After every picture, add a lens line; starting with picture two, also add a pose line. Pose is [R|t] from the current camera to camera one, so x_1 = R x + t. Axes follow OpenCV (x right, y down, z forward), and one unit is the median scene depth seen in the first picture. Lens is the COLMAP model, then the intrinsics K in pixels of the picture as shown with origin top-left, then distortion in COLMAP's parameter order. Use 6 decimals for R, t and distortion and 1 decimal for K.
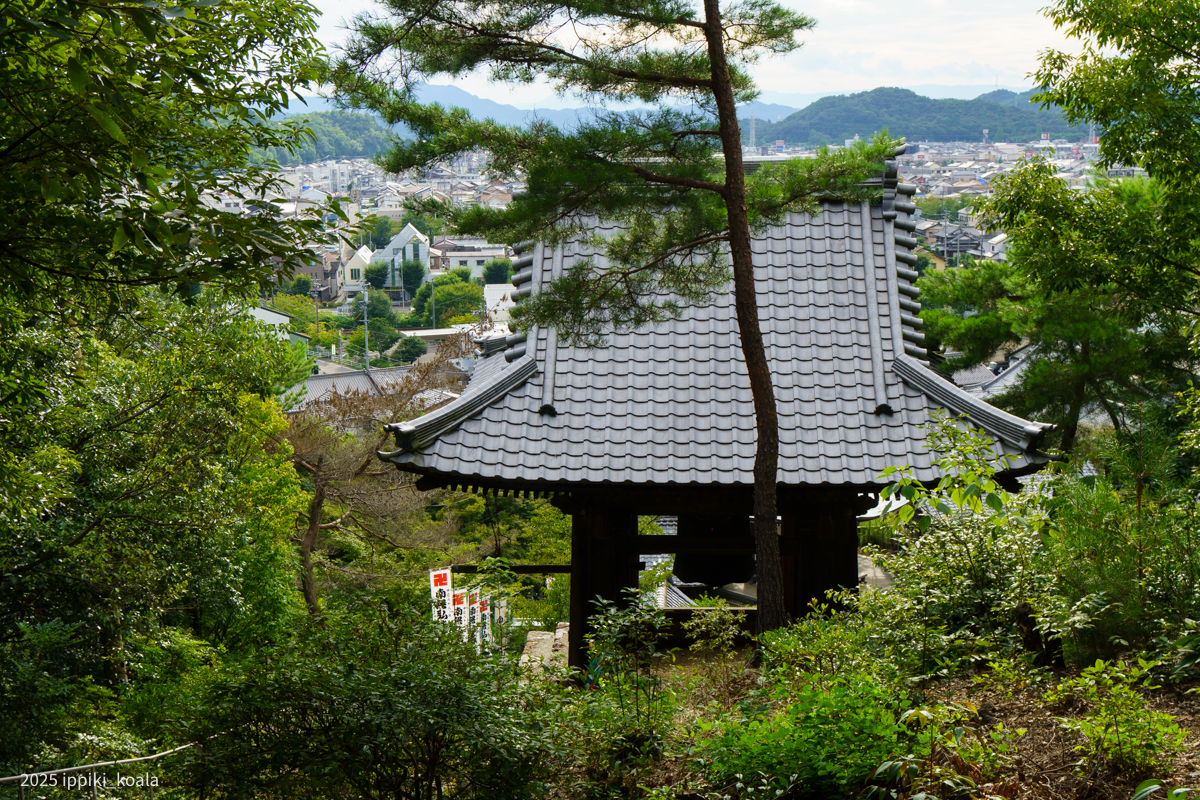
lens RADIAL K [[1448.5, 0, 601.0], [0, 1448.5, 400.0], [0, 0, 1]] dist [-0.034800, 0.000000]
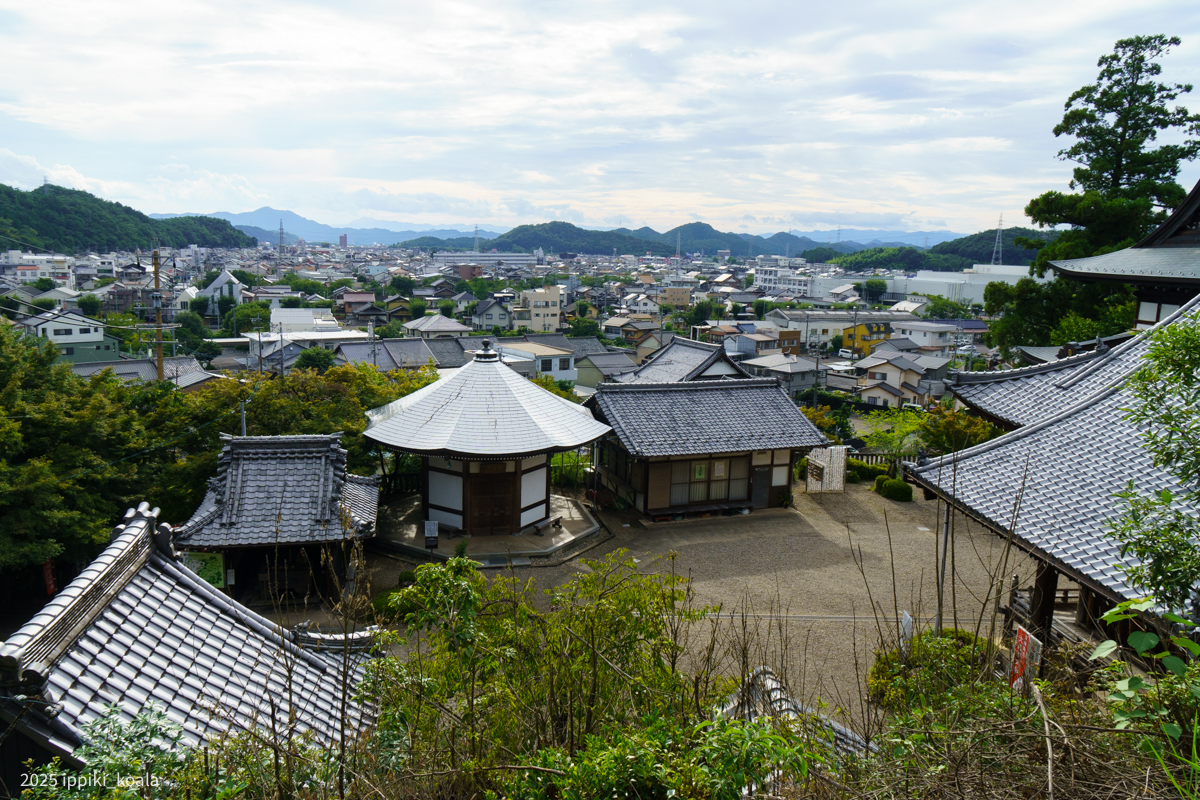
lens RADIAL K [[864.4, 0, 592.0], [0, 864.4, 402.5], [0, 0, 1]] dist [-0.009312, -0.001953]
pose [[0.972580, -0.000317, 0.232567, 0.017647], [0.001926, 0.999976, -0.006691, 0.012362], [-0.232559, 0.006956, 0.972557, 0.107899]]
